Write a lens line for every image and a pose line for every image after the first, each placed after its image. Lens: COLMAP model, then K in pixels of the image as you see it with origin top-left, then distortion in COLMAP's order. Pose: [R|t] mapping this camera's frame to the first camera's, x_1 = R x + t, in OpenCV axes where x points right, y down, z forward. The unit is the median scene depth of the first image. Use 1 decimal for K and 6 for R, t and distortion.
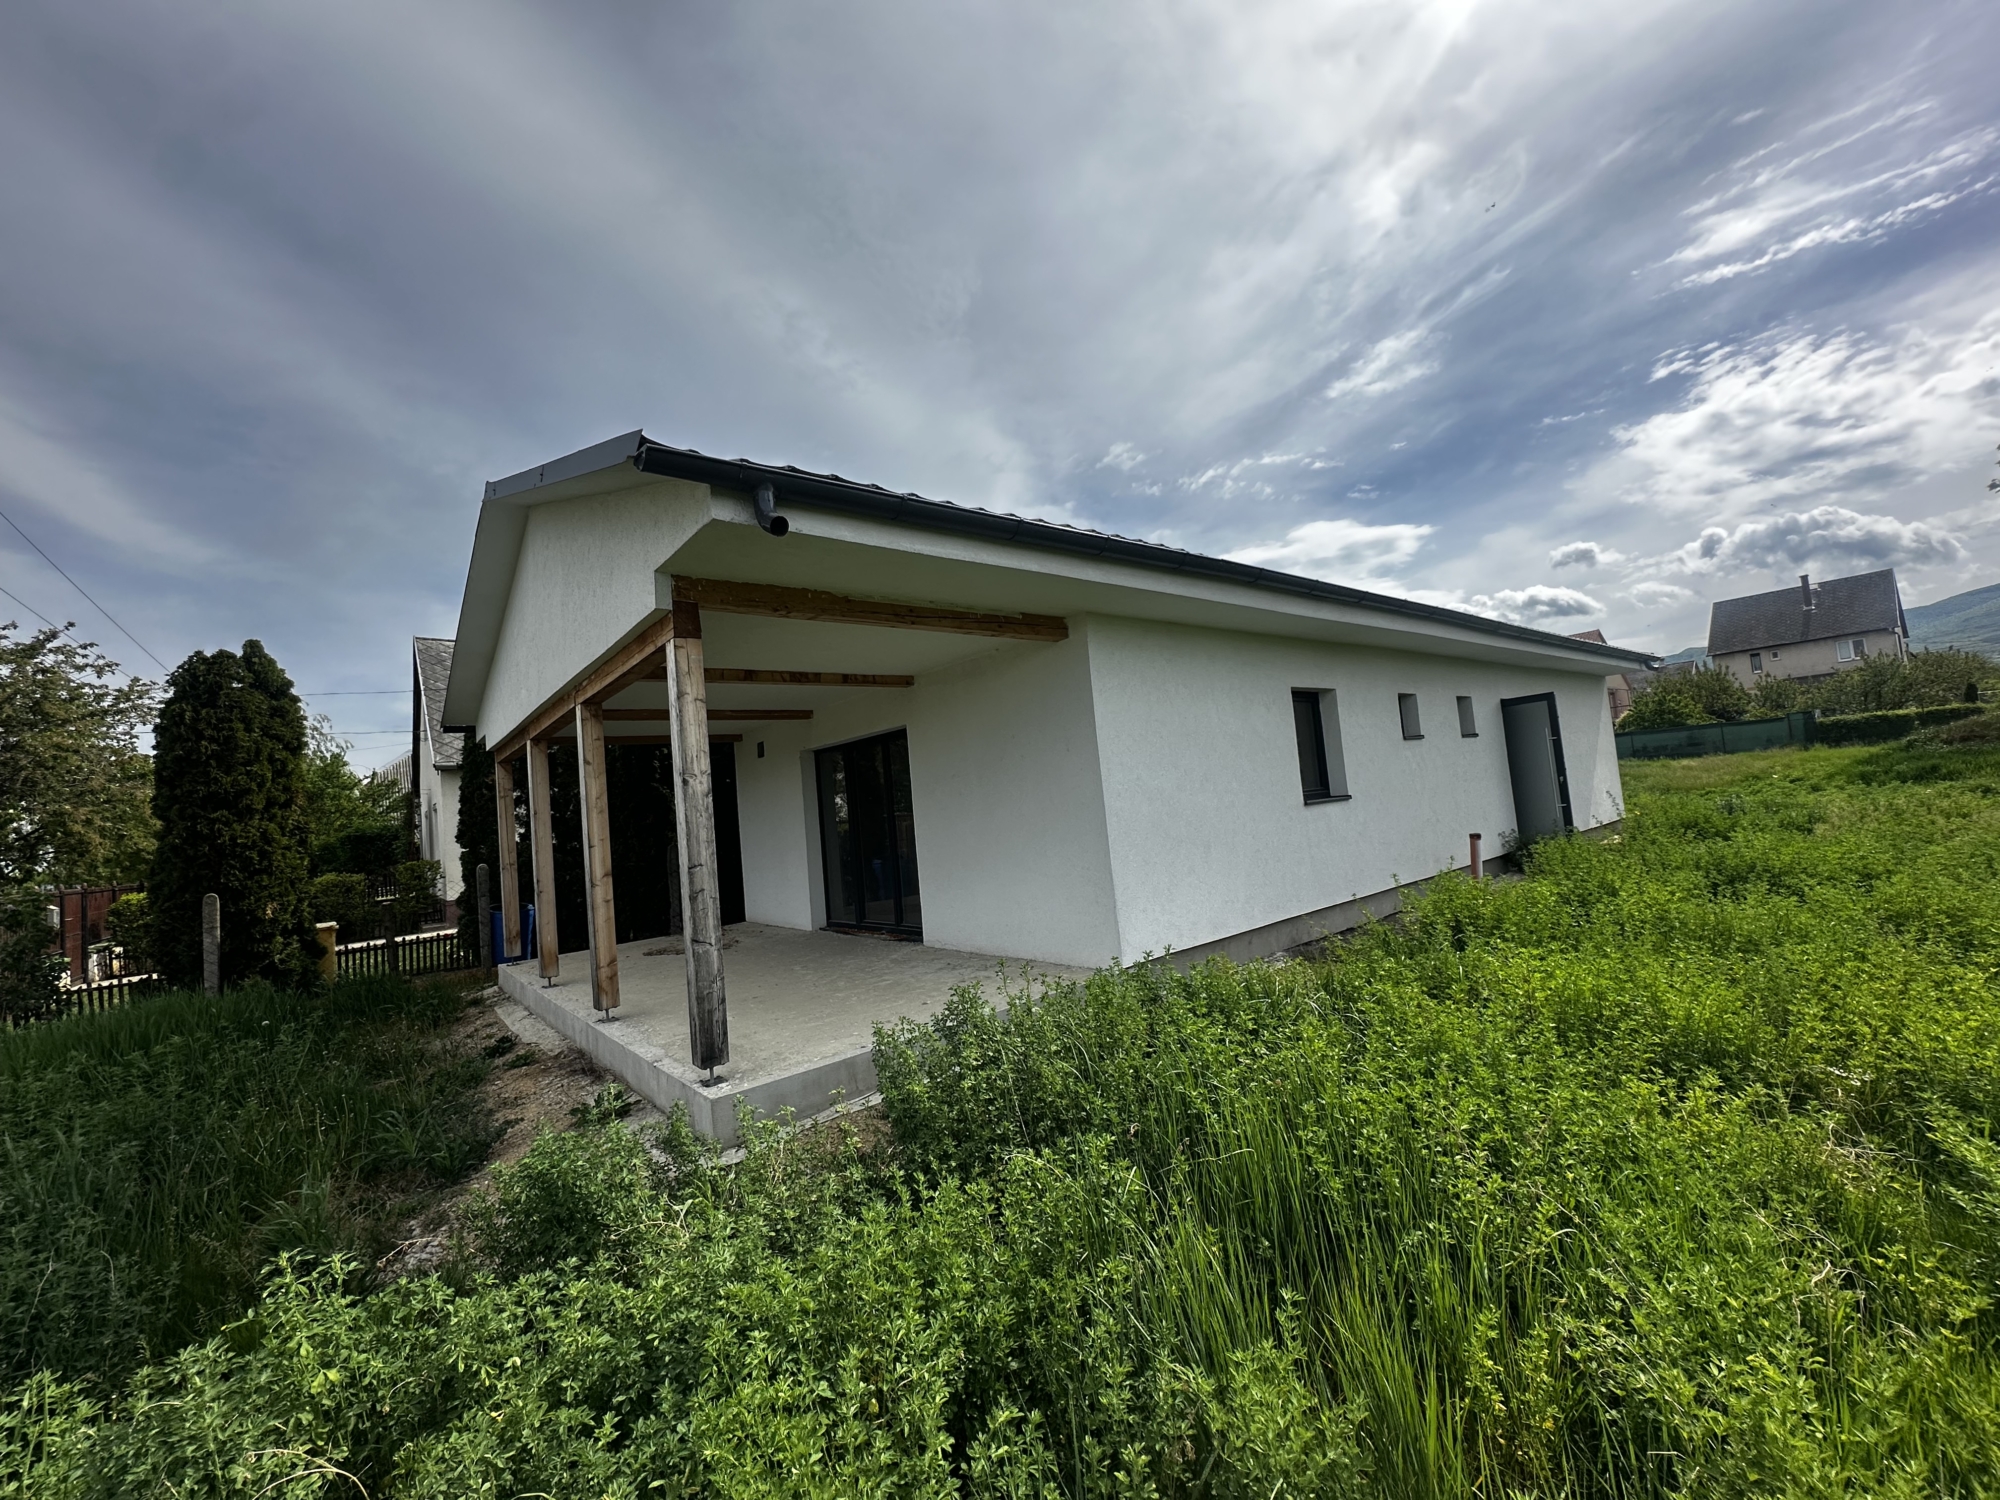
lens RADIAL K [[799.3, 0, 1017.8], [0, 799.3, 730.5], [0, 0, 1]] dist [-0.003720, 0.001382]
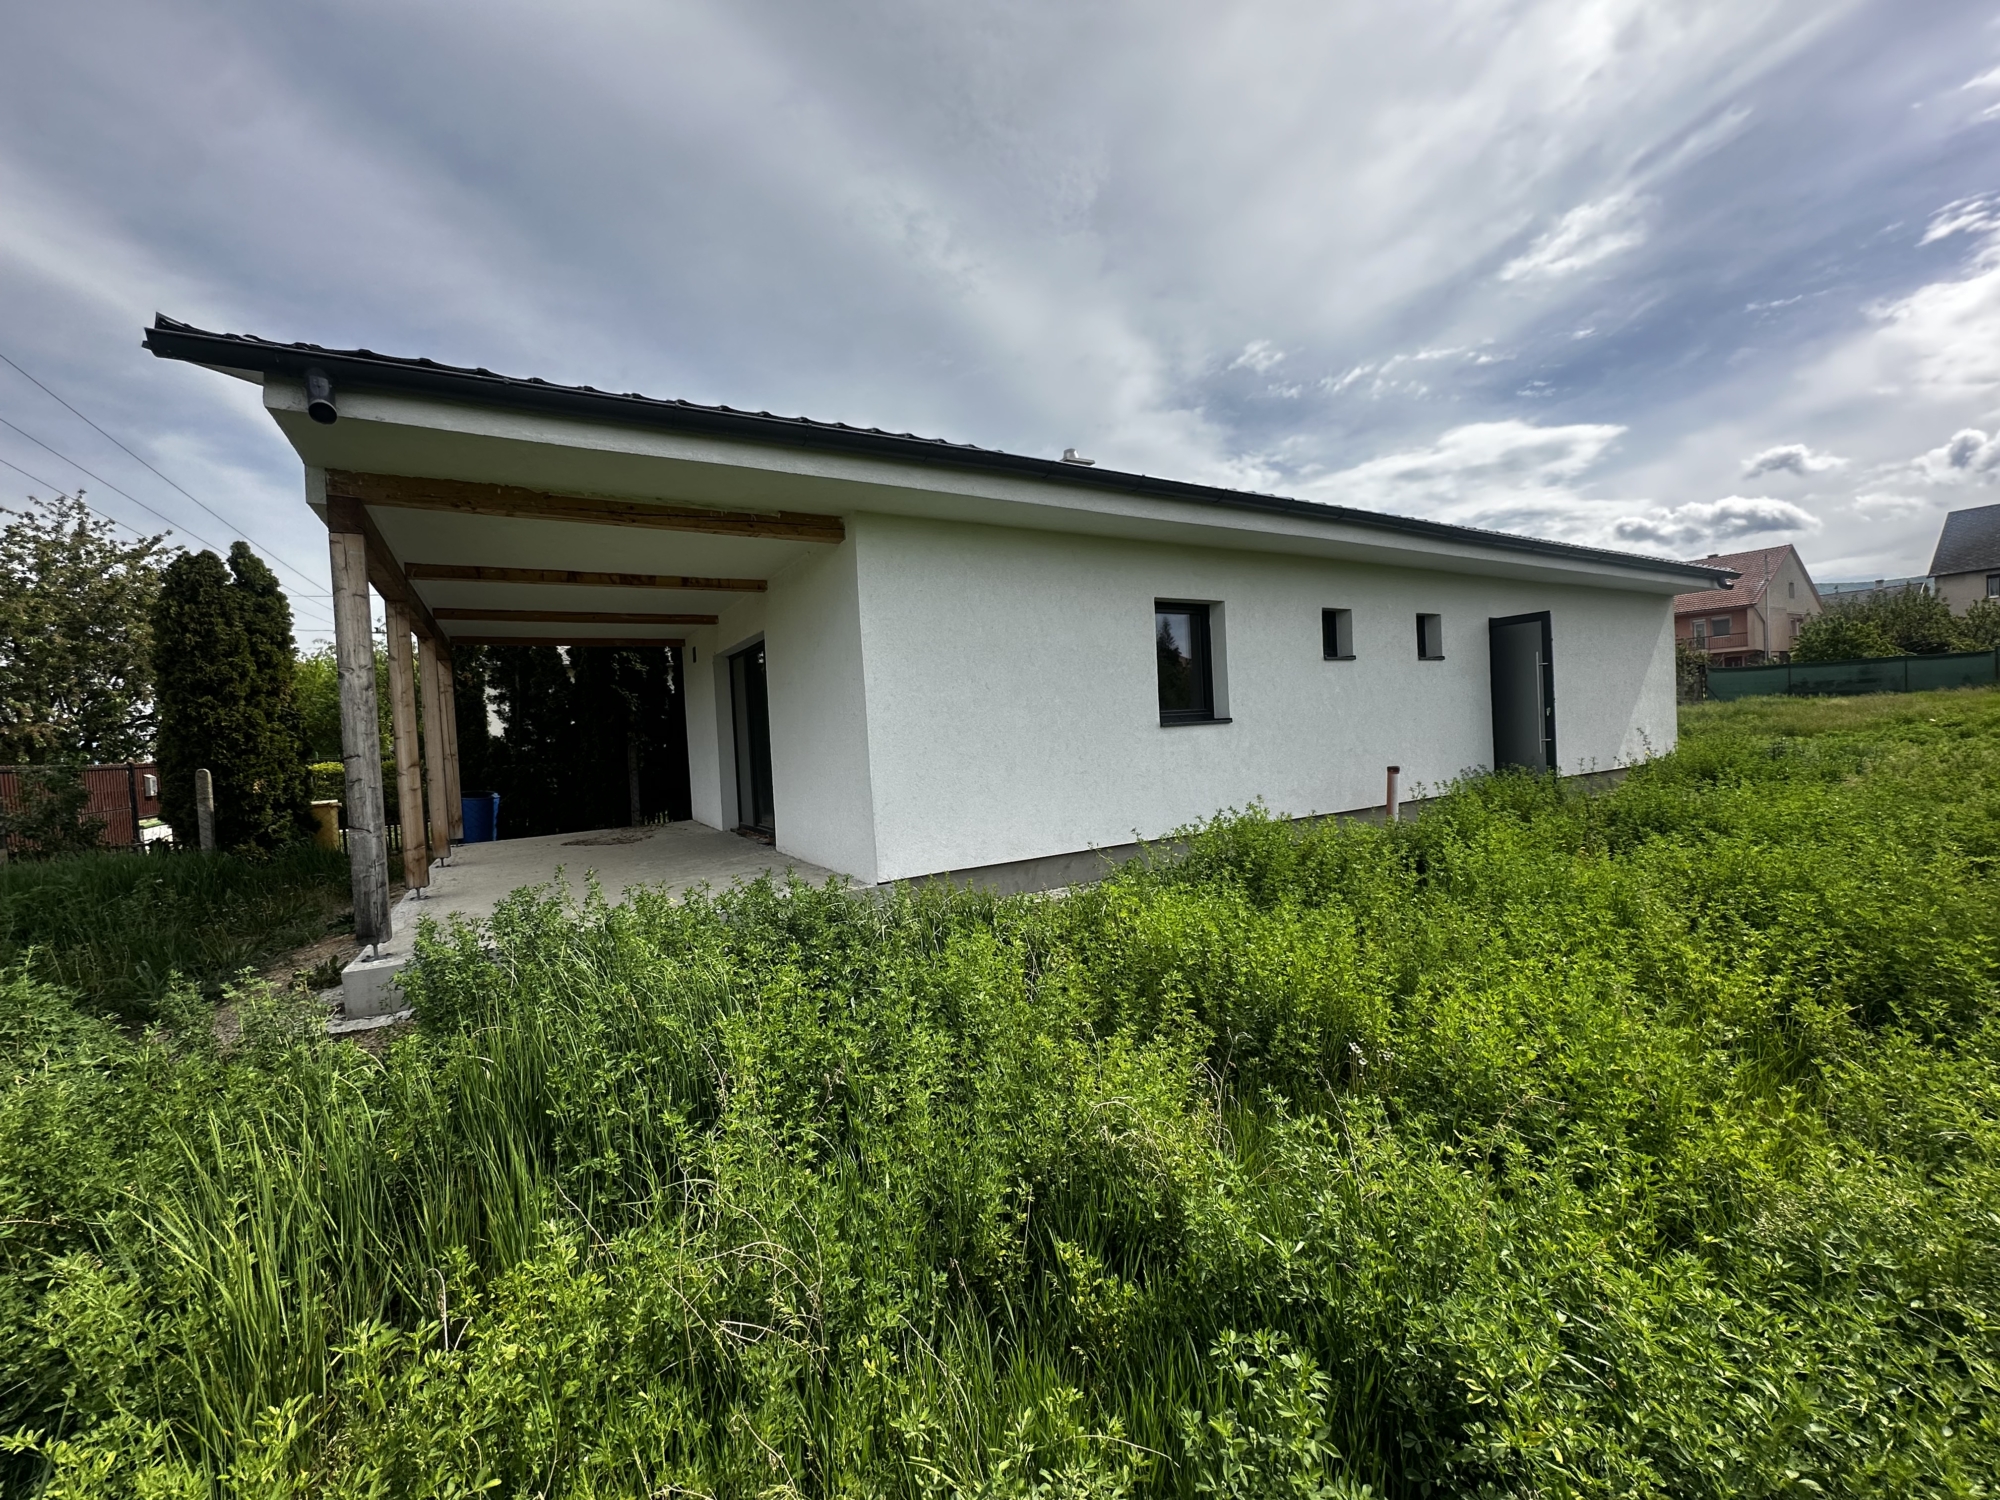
lens RADIAL K [[799.3, 0, 1024.7], [0, 799.3, 729.7], [0, 0, 1]] dist [-0.003720, 0.001382]
pose [[0.989499, 0.037659, -0.139547, 0.077444], [-0.023120, 0.994269, 0.104375, 0.000894], [0.142678, -0.100053, 0.984699, 0.014046]]
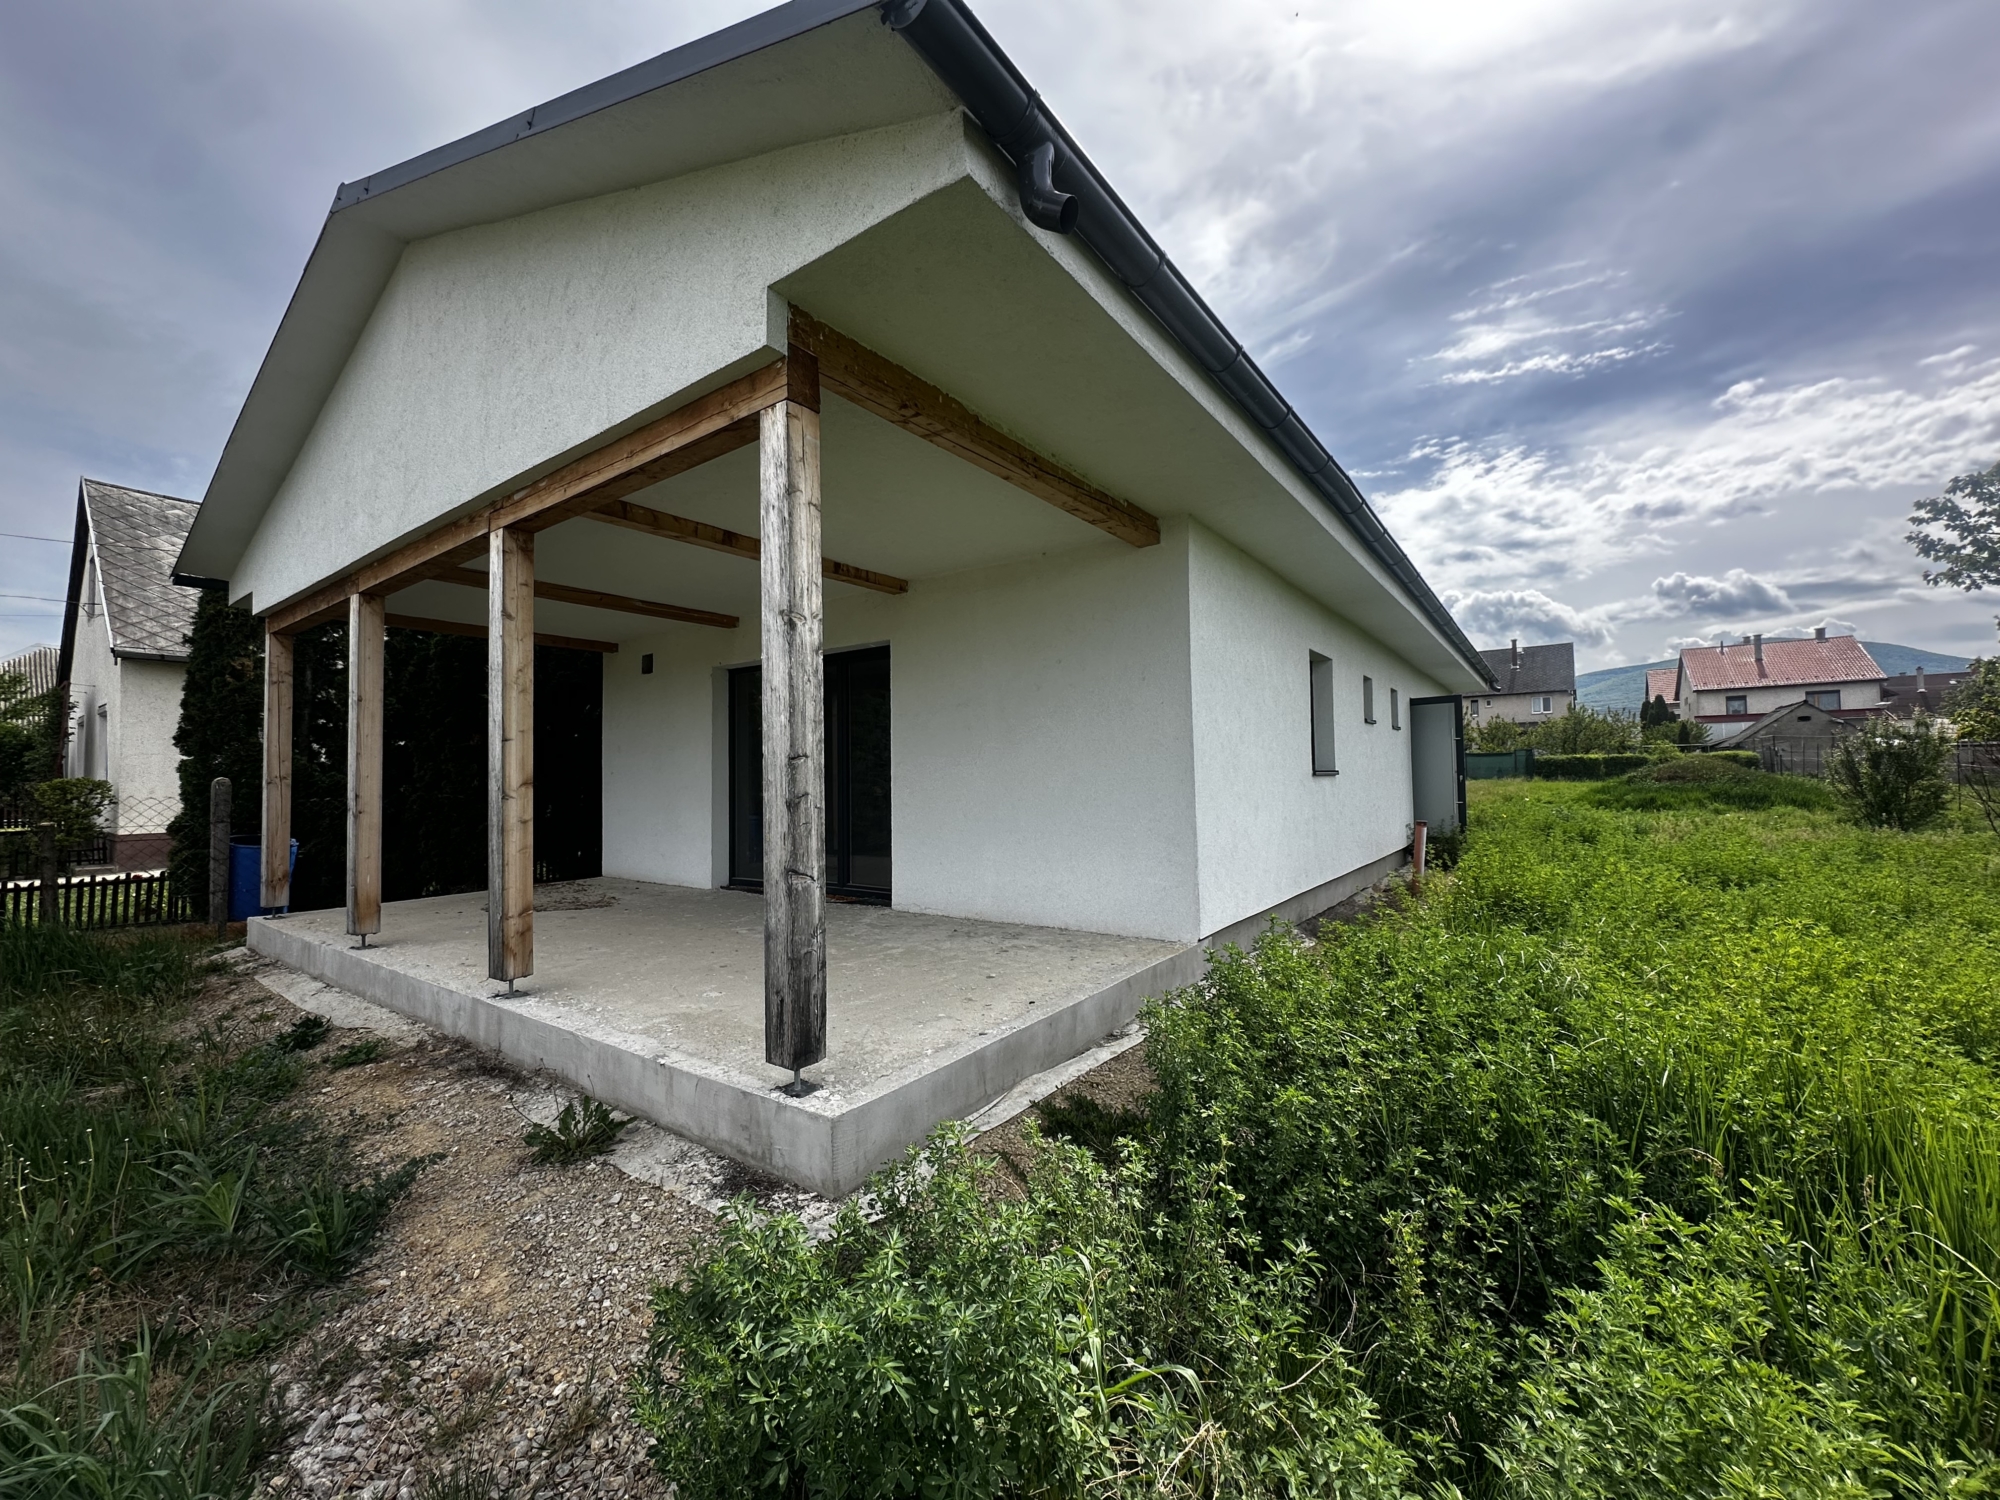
lens RADIAL K [[799.3, 0, 1016.1], [0, 799.3, 734.8], [0, 0, 1]] dist [-0.003720, 0.001382]
pose [[0.965328, 0.089760, 0.245122, -0.050542], [-0.095460, 0.995368, 0.011445, 0.016468], [-0.242959, -0.034447, 0.969425, 0.043001]]
